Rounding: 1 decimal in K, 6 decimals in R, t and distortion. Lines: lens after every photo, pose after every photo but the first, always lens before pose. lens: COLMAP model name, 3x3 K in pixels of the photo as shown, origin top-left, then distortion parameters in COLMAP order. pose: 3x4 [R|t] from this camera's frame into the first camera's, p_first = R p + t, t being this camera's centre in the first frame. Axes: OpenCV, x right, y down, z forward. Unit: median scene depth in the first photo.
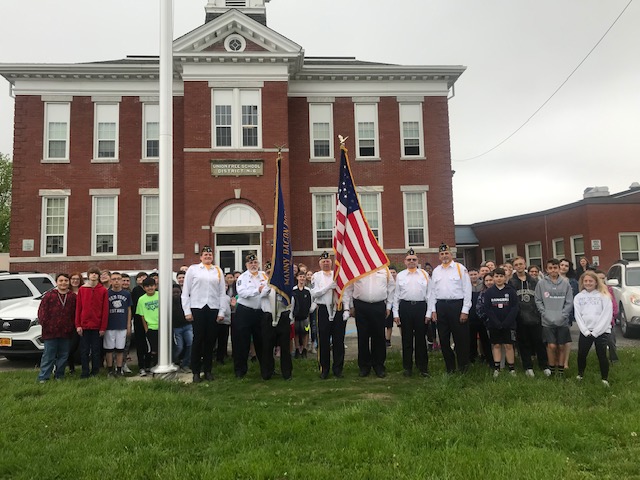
lens RADIAL K [[517.4, 0, 319.9], [0, 517.4, 225.3], [0, 0, 1]] dist [0.028822, -0.004358]
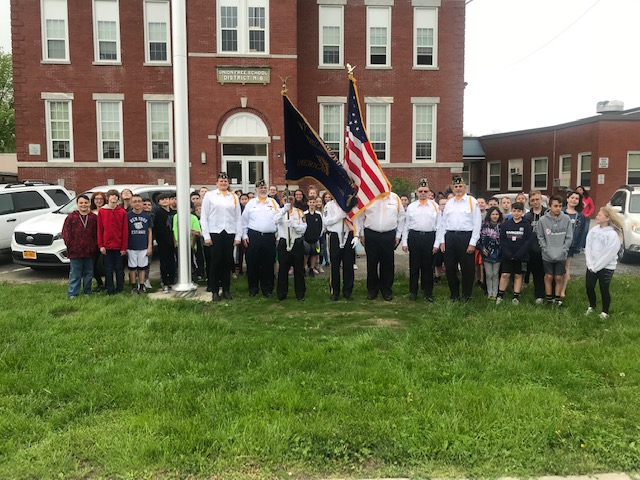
lens RADIAL K [[517.4, 0, 321.3], [0, 517.4, 226.0], [0, 0, 1]] dist [0.028822, -0.004358]
pose [[0.999661, 0.026020, -0.000325, -0.006845], [-0.025526, 0.982965, 0.182009, -0.013875], [0.005055, -0.181939, 0.983297, -0.005377]]
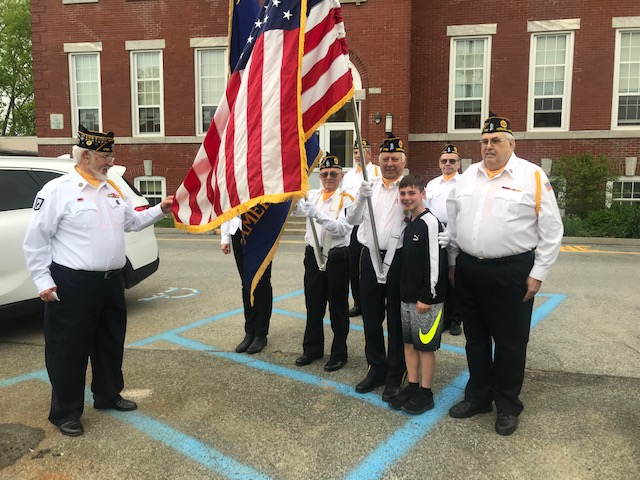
lens RADIAL K [[493.0, 0, 331.9], [0, 493.0, 227.7], [0, 0, 1]] dist [0.017070, 0.000157]
pose [[0.961747, 0.054131, -0.268537, 0.020510], [0.003049, 0.978106, 0.208084, 0.040401], [0.273922, -0.200943, 0.940526, 0.409743]]
